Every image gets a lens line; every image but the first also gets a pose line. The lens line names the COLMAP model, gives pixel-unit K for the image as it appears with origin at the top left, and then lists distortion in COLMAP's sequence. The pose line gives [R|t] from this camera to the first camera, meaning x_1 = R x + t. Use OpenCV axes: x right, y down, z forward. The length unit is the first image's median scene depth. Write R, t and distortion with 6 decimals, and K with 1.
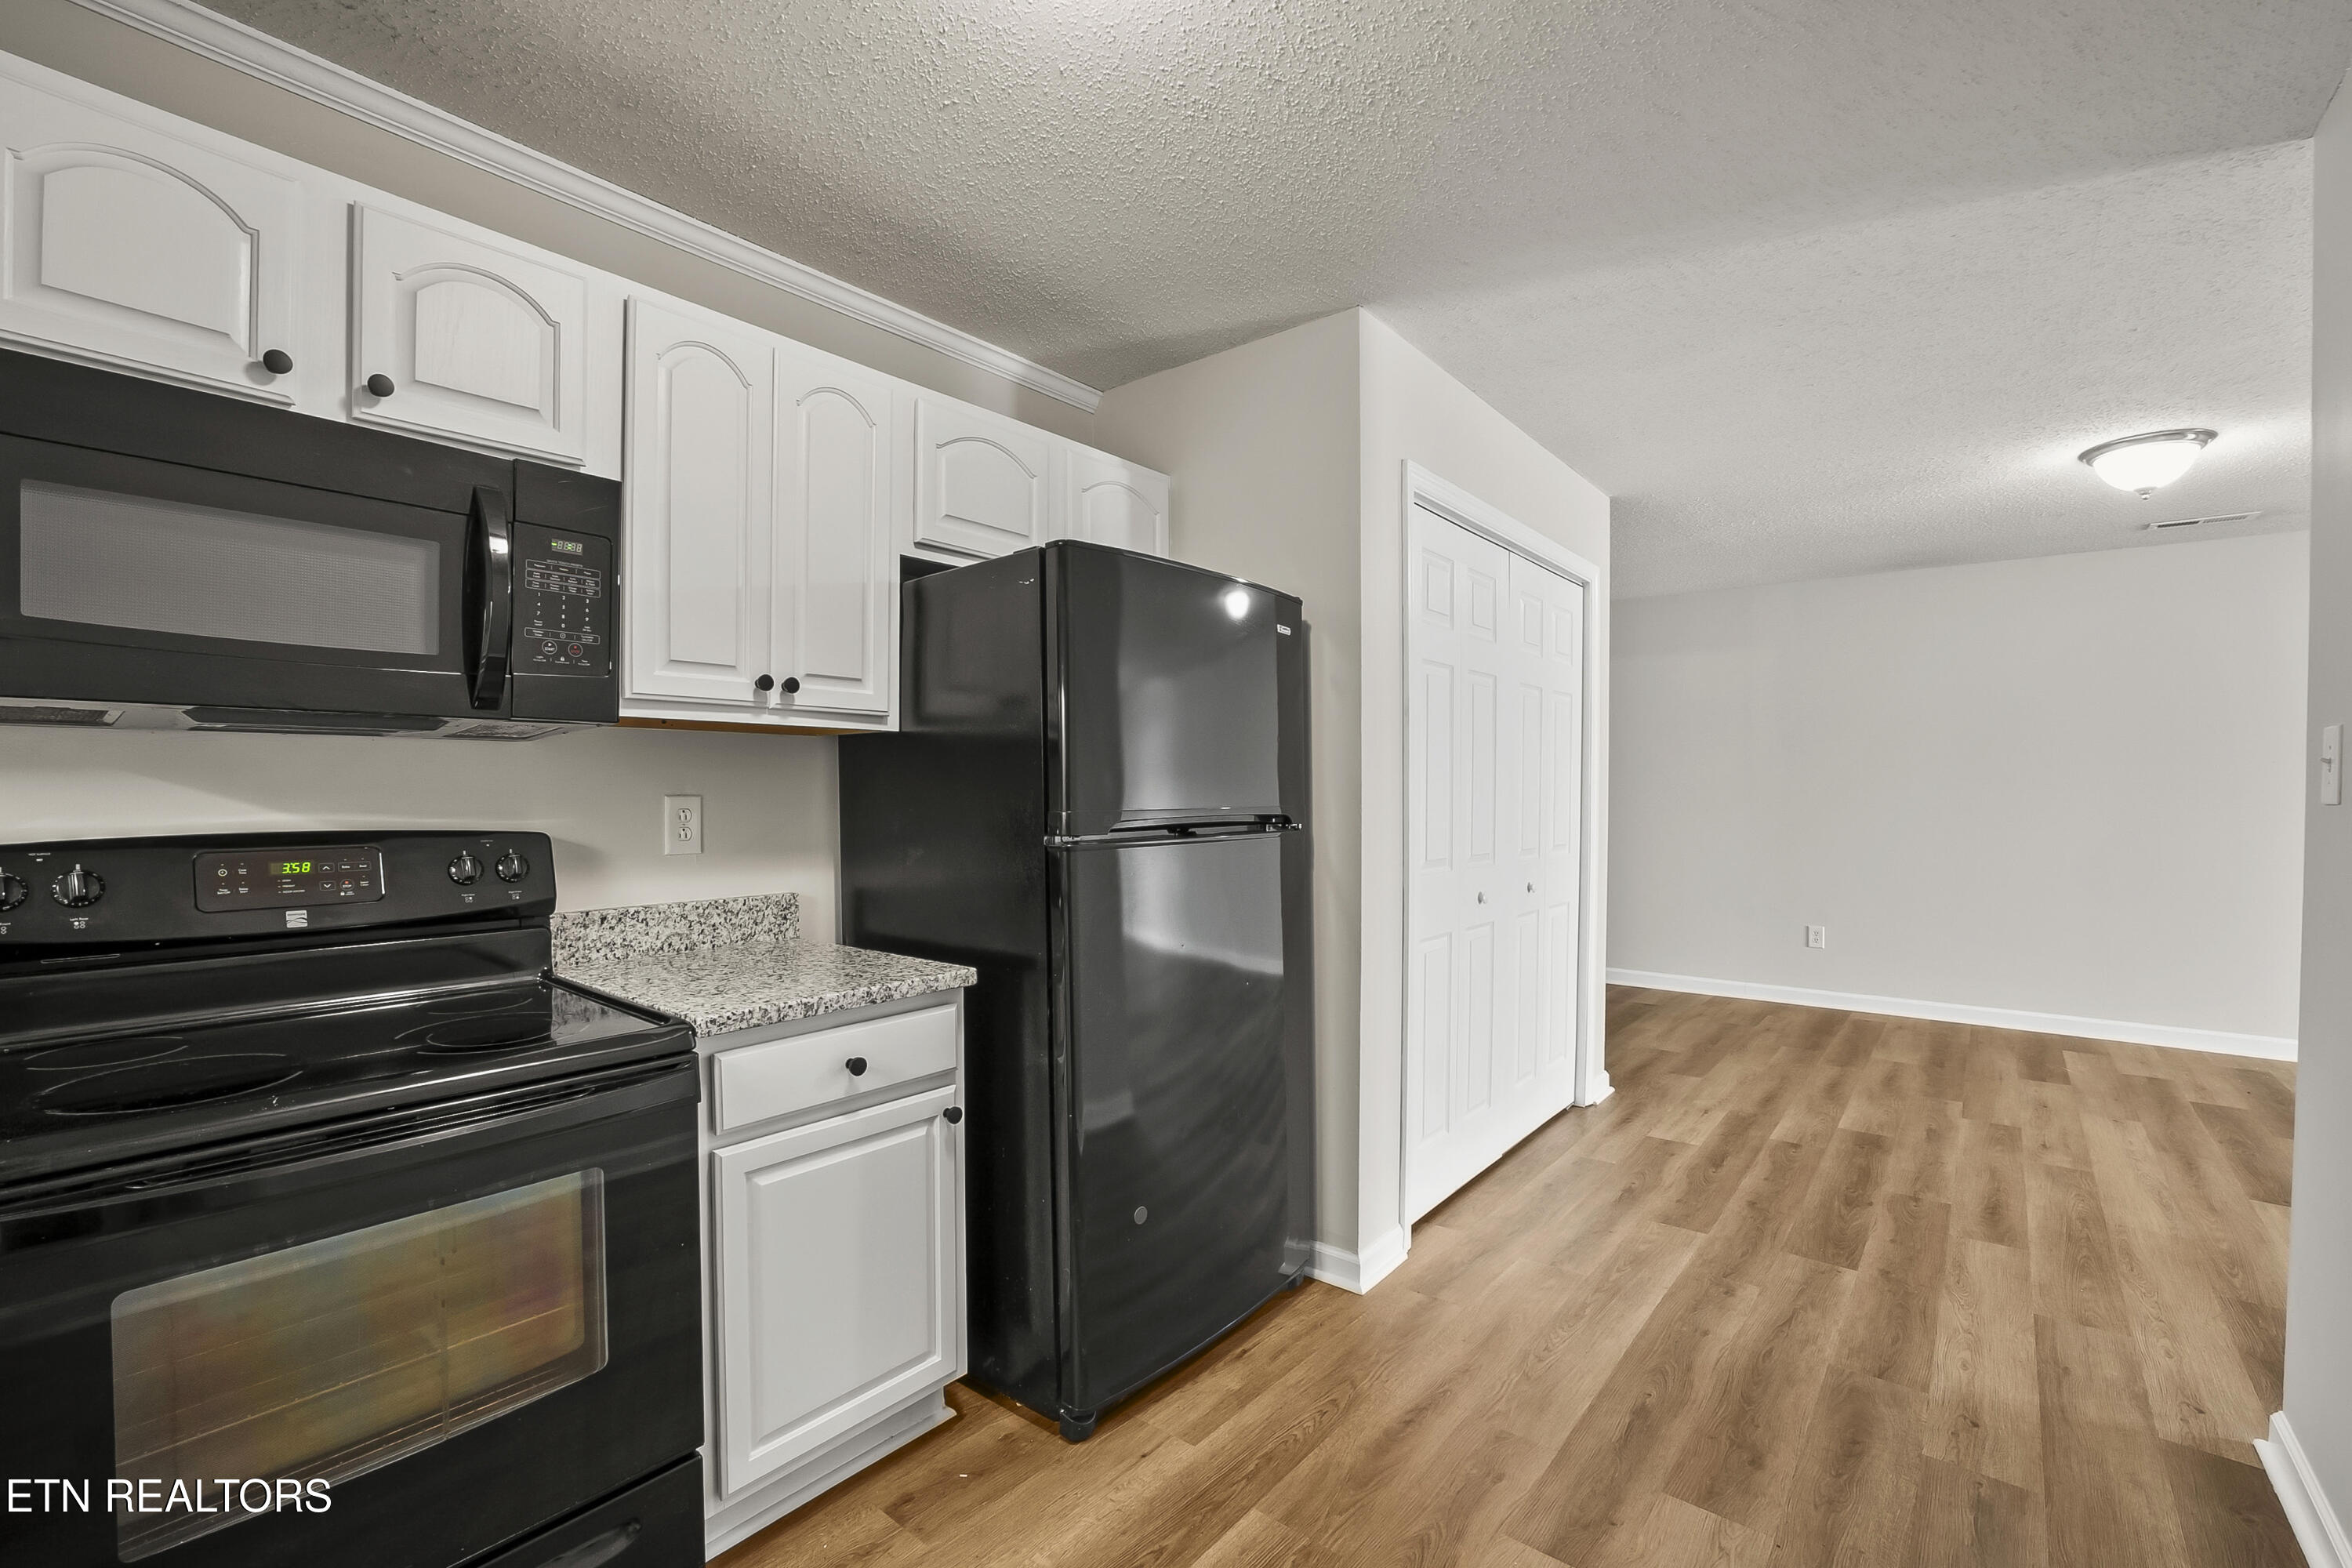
lens RADIAL K [[1063.6, 0, 1176.0], [0, 1063.6, 784.0], [0, 0, 1]] dist [-0.002462, -0.000121]
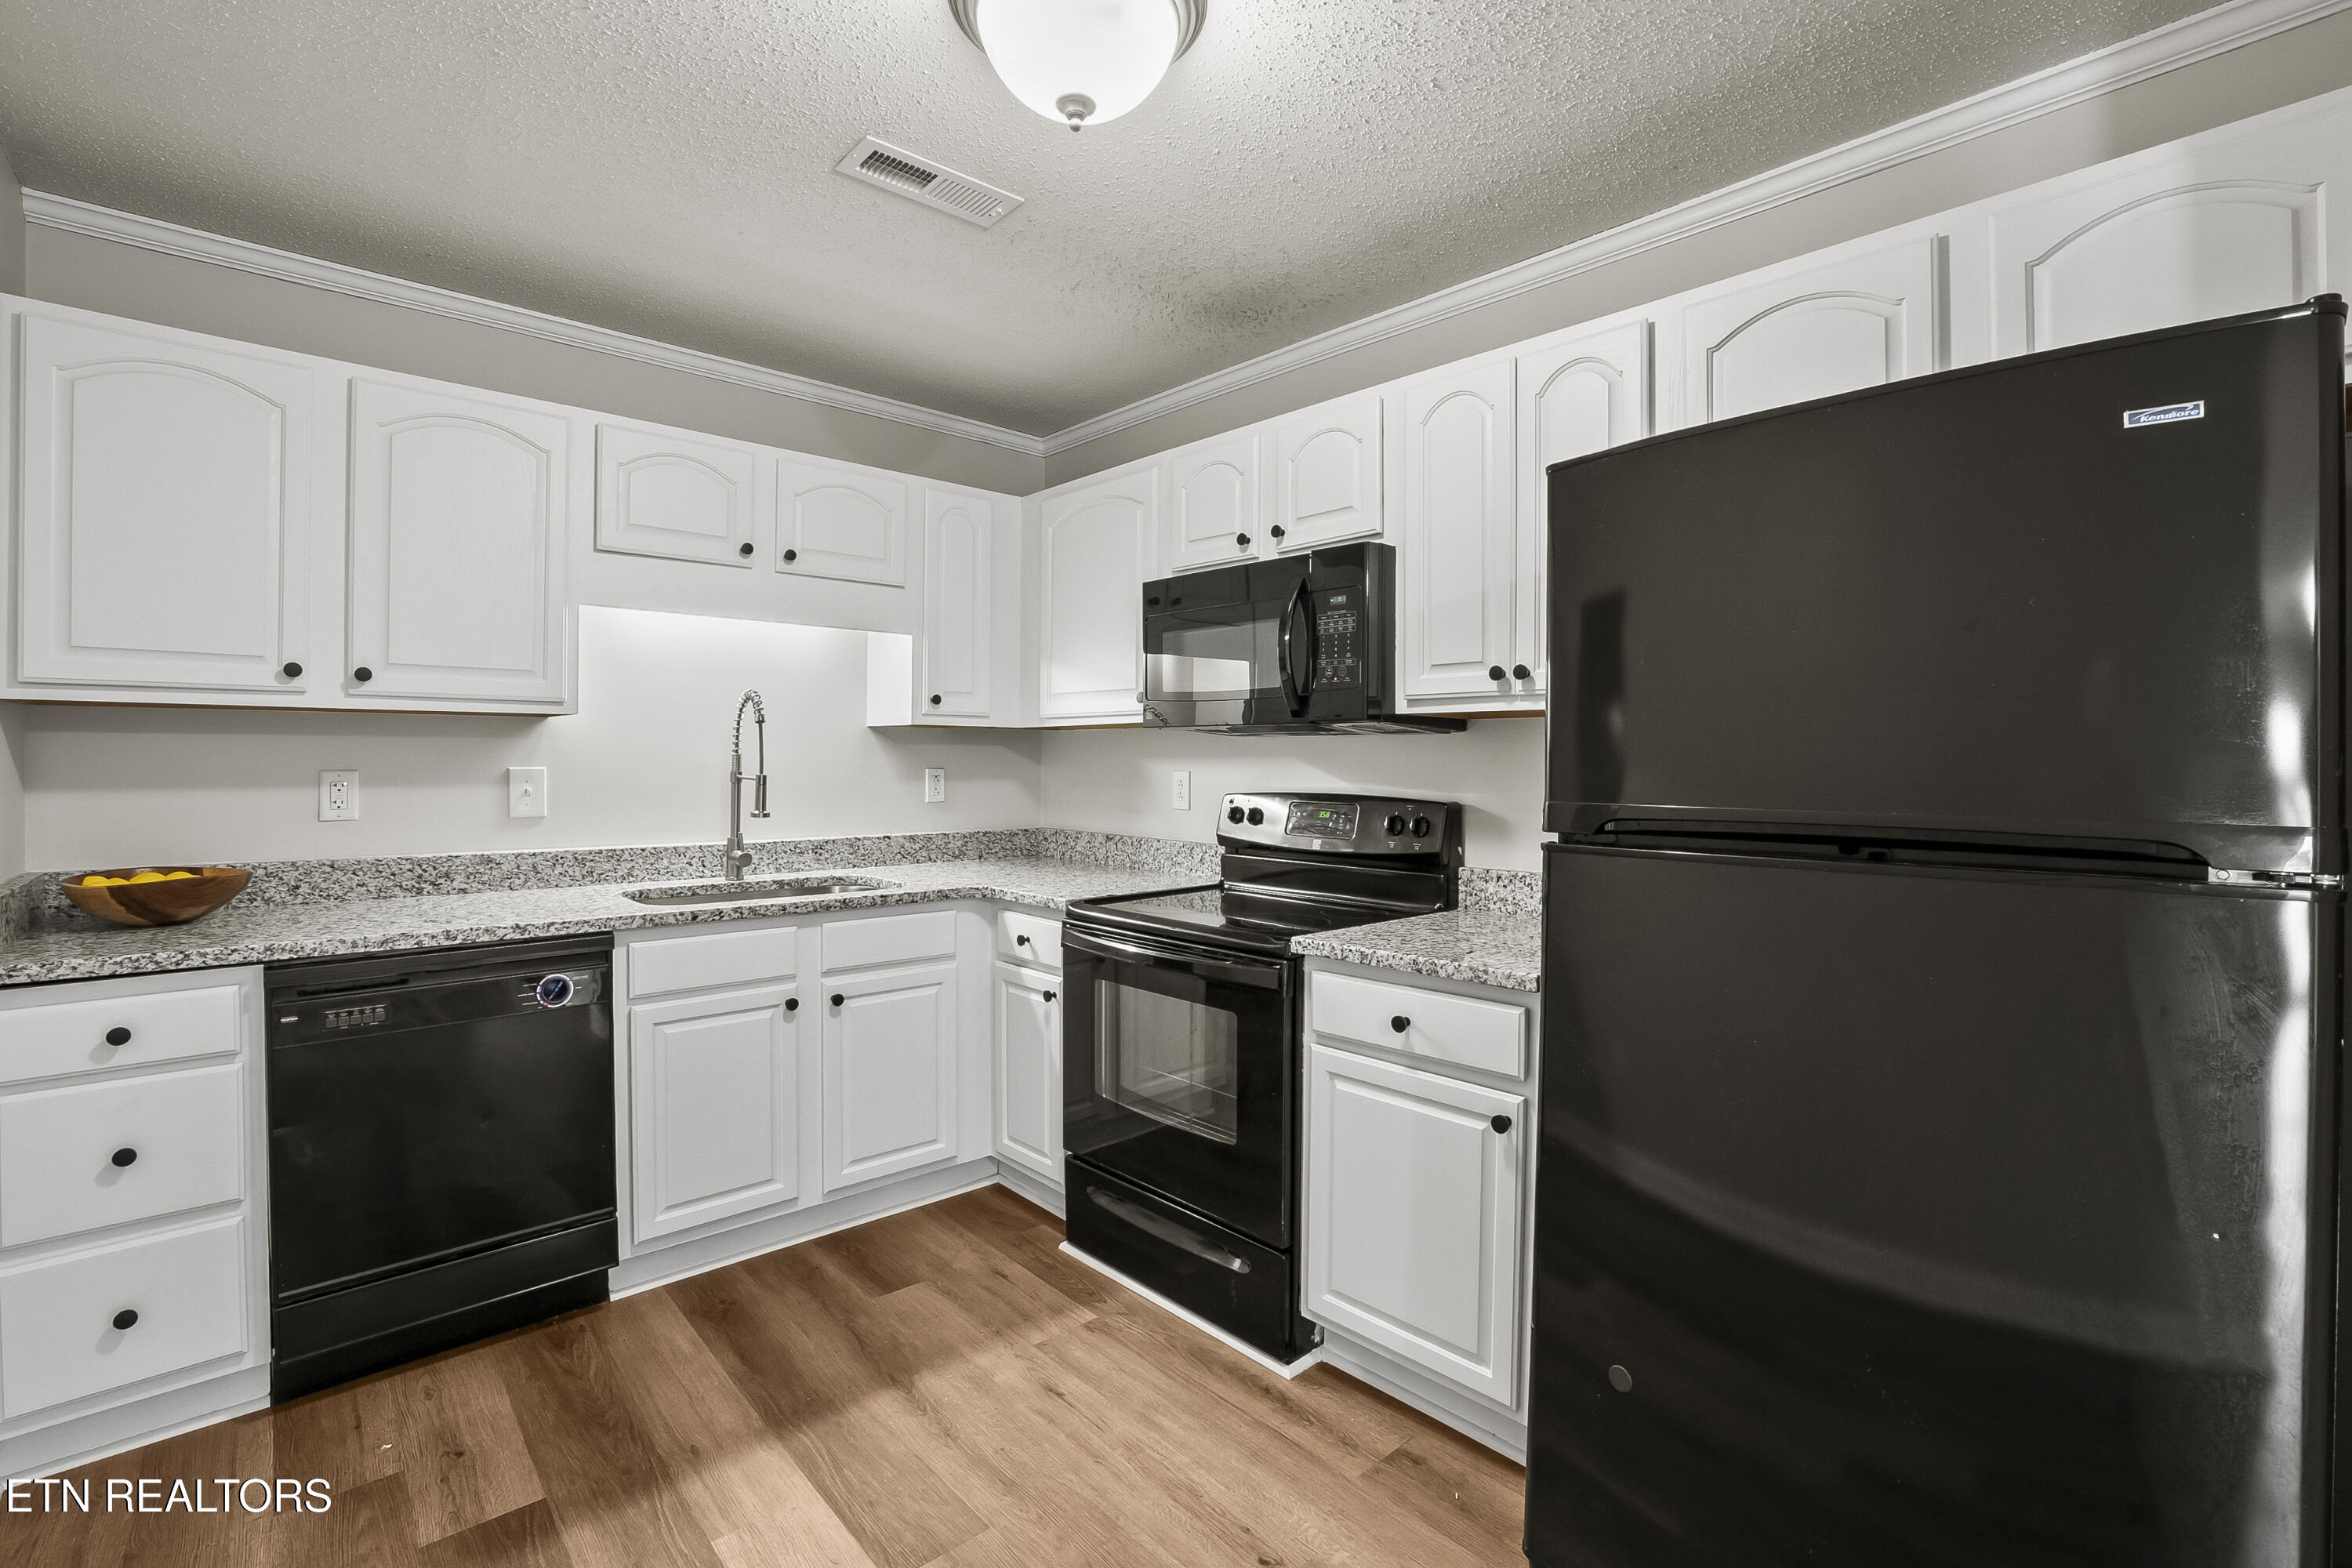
lens RADIAL K [[1064.4, 0, 1179.2], [0, 1064.4, 754.7], [0, 0, 1]] dist [0.002055, 0.000185]
pose [[-0.139182, -0.008961, -0.990226, 0.793599], [-0.003340, 0.999958, -0.008579, -0.001786], [0.990261, 0.002113, -0.139206, 0.897286]]
